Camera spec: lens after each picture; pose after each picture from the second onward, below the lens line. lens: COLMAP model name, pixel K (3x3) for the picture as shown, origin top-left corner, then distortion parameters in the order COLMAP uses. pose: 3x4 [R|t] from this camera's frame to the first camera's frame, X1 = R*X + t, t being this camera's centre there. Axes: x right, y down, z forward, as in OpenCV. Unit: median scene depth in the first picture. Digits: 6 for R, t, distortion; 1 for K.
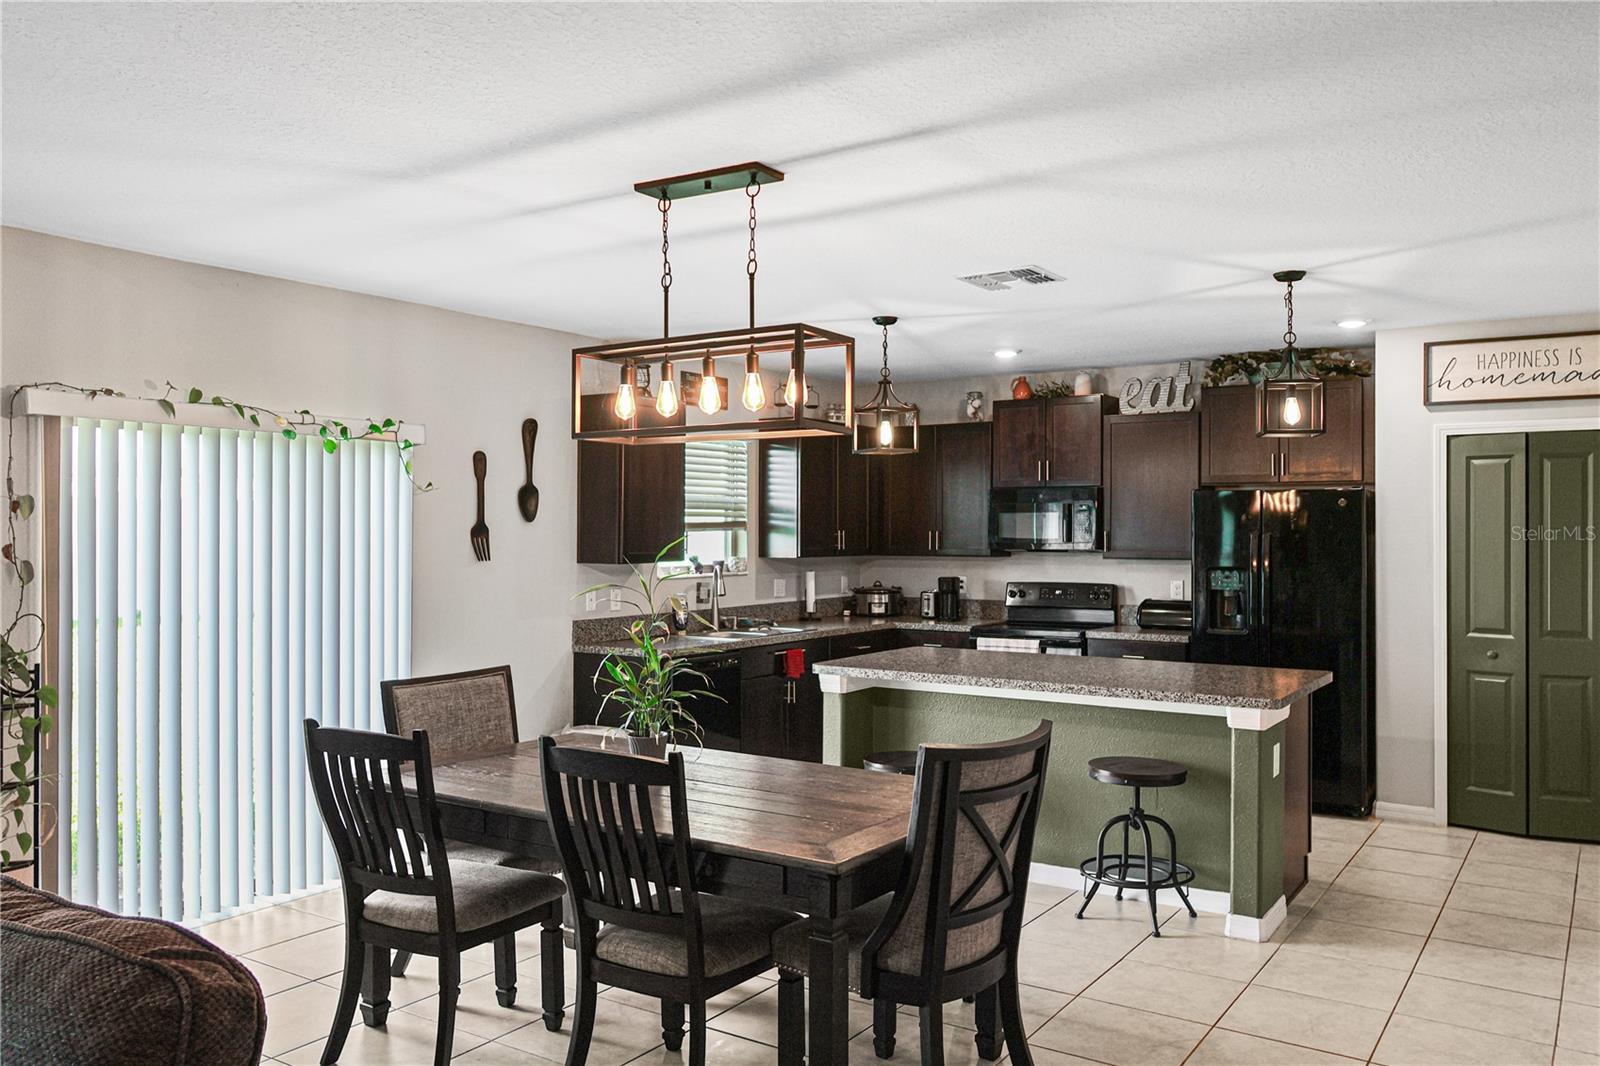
lens RADIAL K [[1218.7, 0, 801.8], [0, 1218.7, 529.7], [0, 0, 1]] dist [-0.005744, -0.006893]
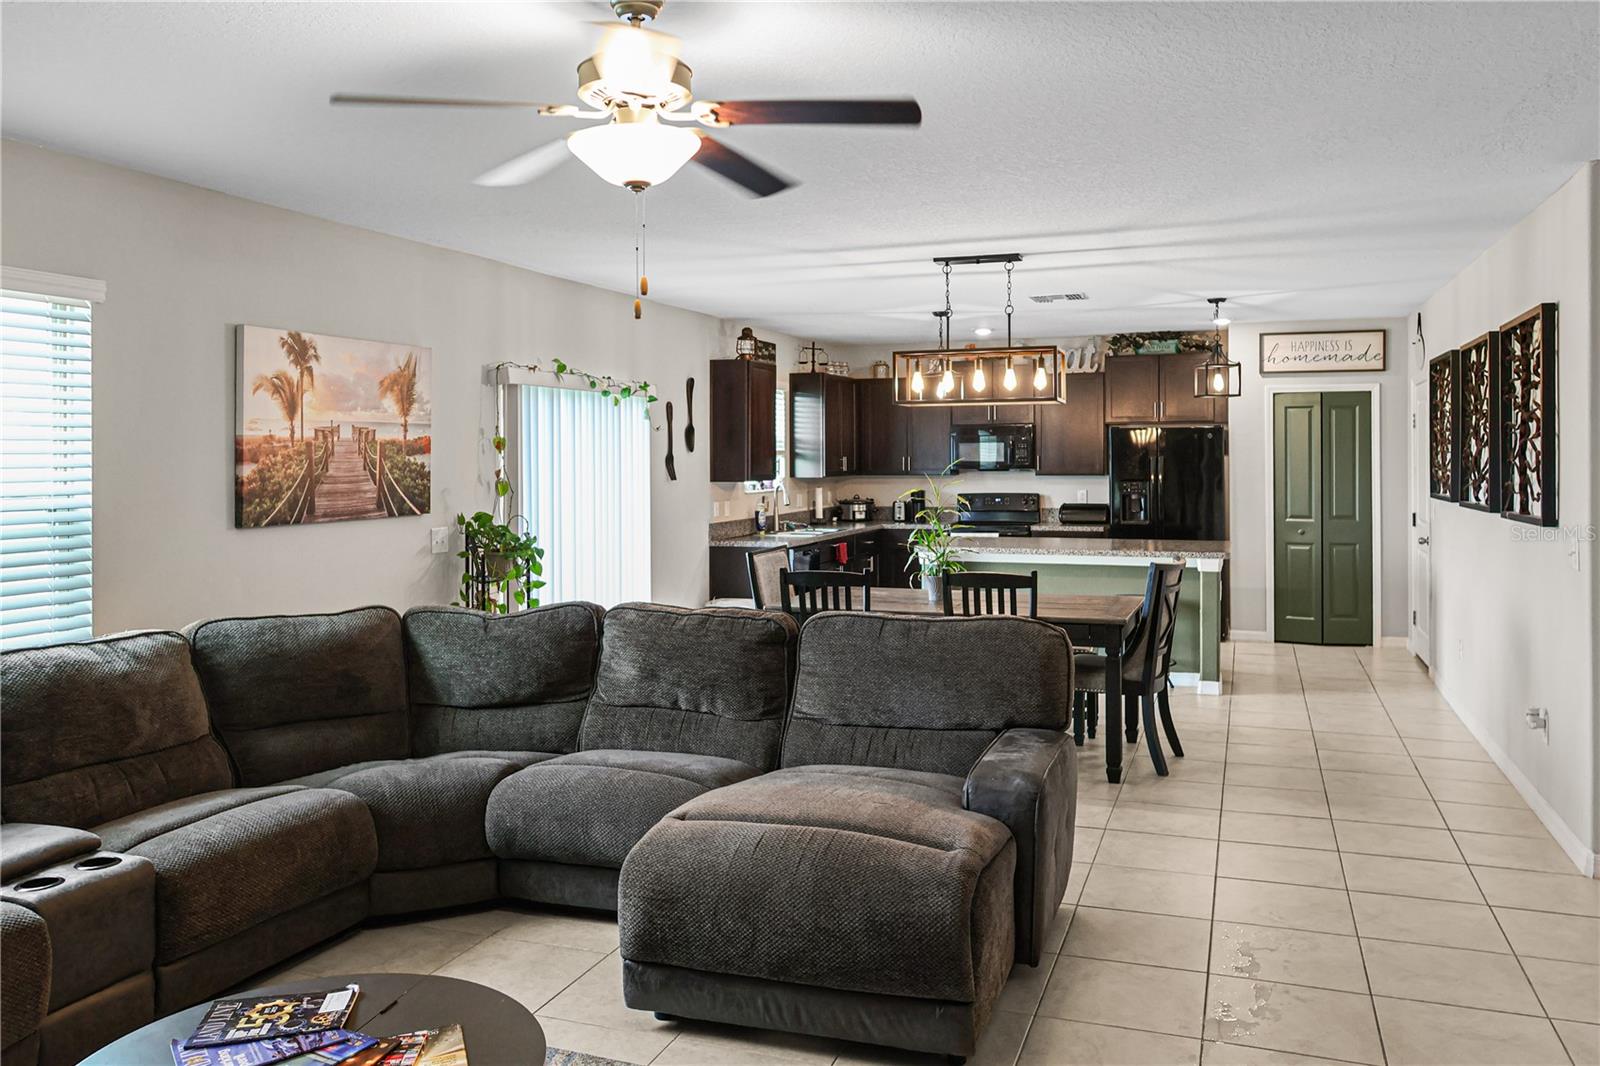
lens RADIAL K [[1218.7, 0, 792.9], [0, 1218.7, 466.1], [0, 0, 1]] dist [-0.005744, -0.006893]
pose [[0.971993, -0.009289, 0.234827, -0.386822], [0.007289, 0.999929, 0.009385, -0.002539], [-0.234897, -0.007410, 0.971992, -0.333595]]
